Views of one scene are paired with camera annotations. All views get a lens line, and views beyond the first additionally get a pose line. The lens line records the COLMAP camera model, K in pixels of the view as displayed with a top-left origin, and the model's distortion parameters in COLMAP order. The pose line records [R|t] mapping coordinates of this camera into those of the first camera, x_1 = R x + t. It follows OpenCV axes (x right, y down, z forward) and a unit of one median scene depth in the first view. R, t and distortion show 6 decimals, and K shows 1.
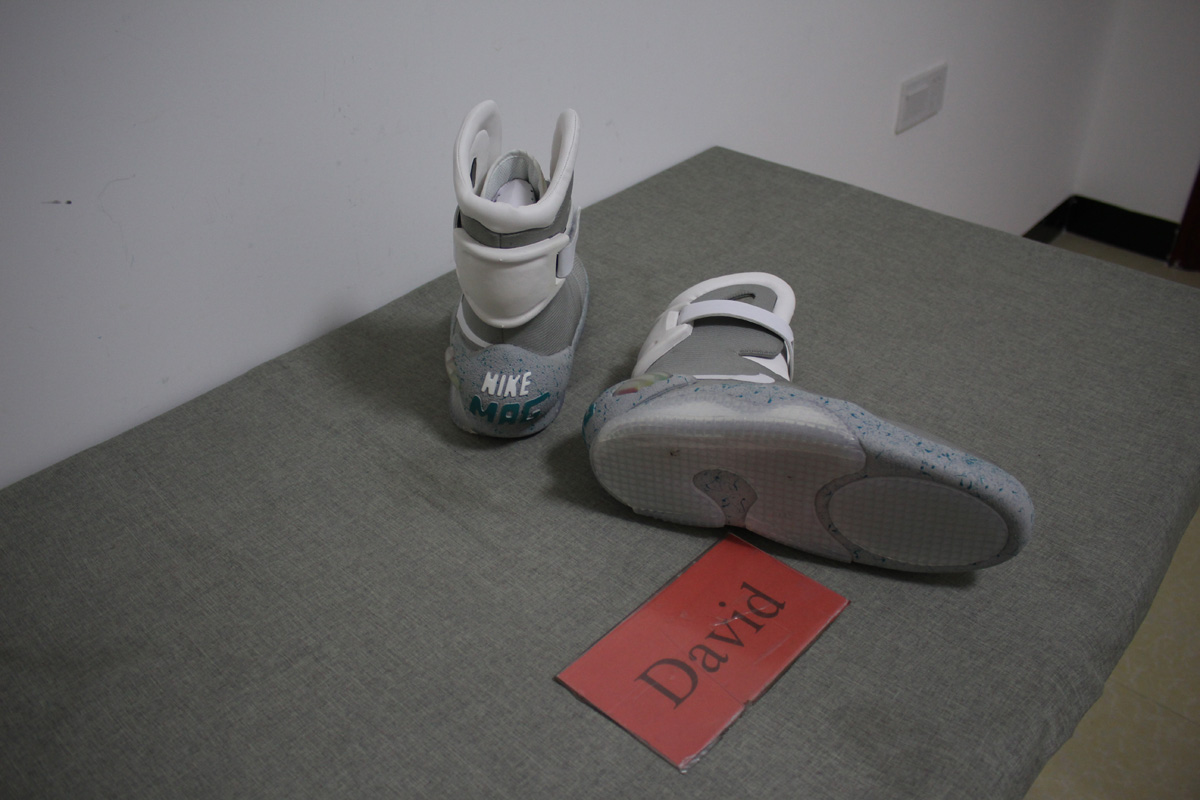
lens RADIAL K [[1006.9, 0, 590.9], [0, 1006.9, 401.4], [0, 0, 1]] dist [-0.149536, 0.116369]
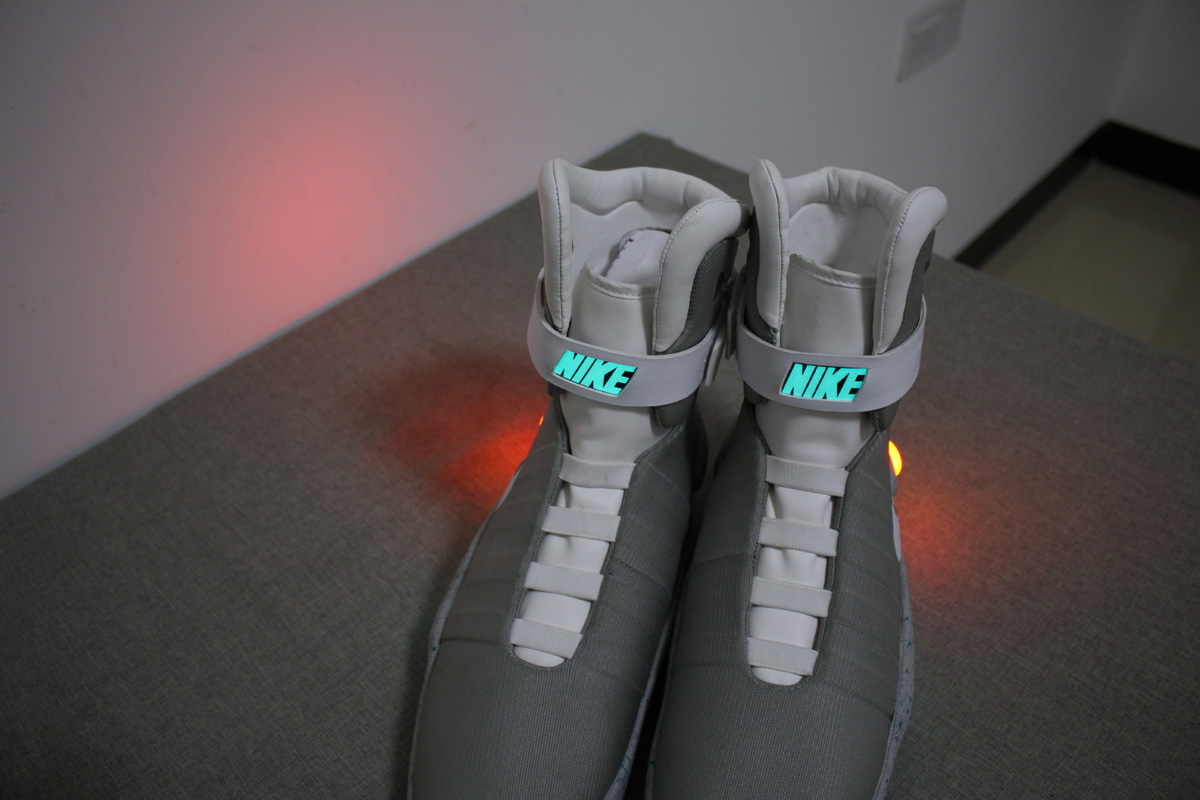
lens RADIAL K [[993.7, 0, 557.0], [0, 993.7, 399.7], [0, 0, 1]] dist [-0.139264, 0.065757]
pose [[0.999067, 0.011326, -0.041681, 0.171655], [-0.005983, 0.991994, 0.126146, -0.261228], [0.042776, -0.125778, 0.991136, 0.433495]]
